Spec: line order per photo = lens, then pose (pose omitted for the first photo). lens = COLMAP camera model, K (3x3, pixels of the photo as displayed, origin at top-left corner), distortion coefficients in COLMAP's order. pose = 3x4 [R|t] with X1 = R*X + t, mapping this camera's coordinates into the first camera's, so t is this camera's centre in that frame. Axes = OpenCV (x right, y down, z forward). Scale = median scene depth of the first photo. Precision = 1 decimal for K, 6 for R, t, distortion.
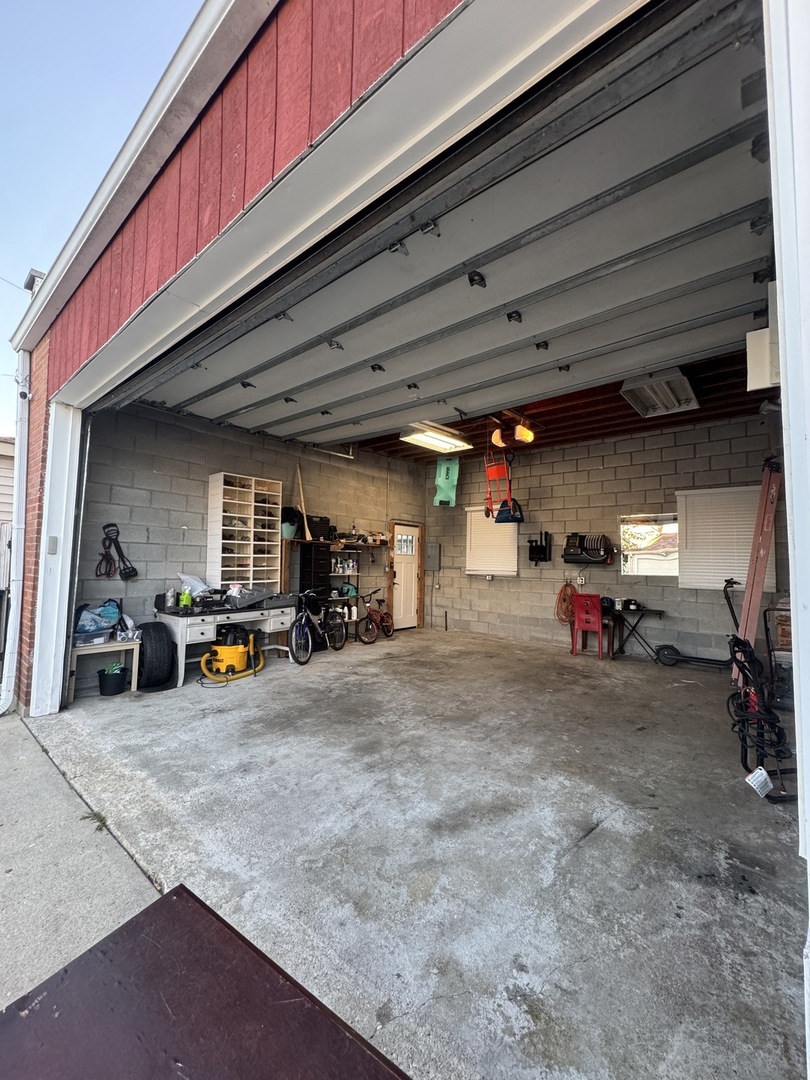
lens RADIAL K [[428.6, 0, 404.1], [0, 428.6, 537.7], [0, 0, 1]] dist [-0.004125, -0.000164]
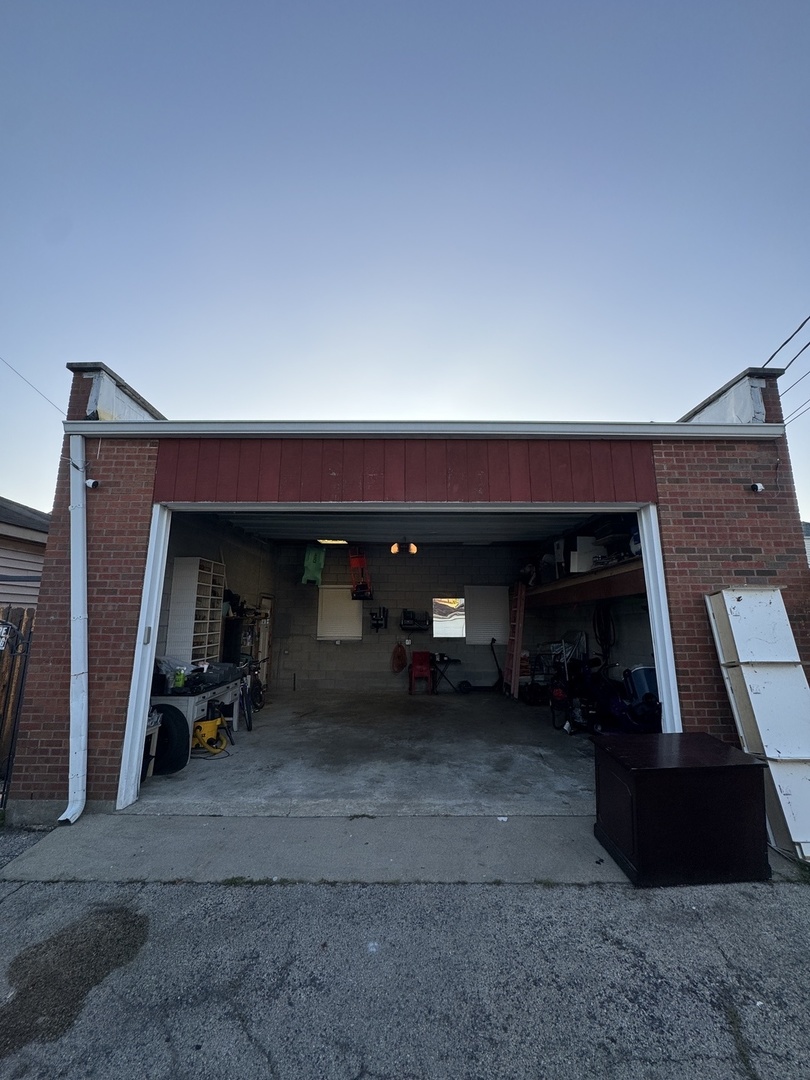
lens RADIAL K [[428.6, 0, 403.2], [0, 428.6, 539.5], [0, 0, 1]] dist [-0.004125, -0.000164]
pose [[0.773693, 0.104425, 0.624896, -1.051028], [-0.025430, 0.990647, -0.134060, -0.095879], [-0.633050, 0.087830, 0.769112, -0.259499]]
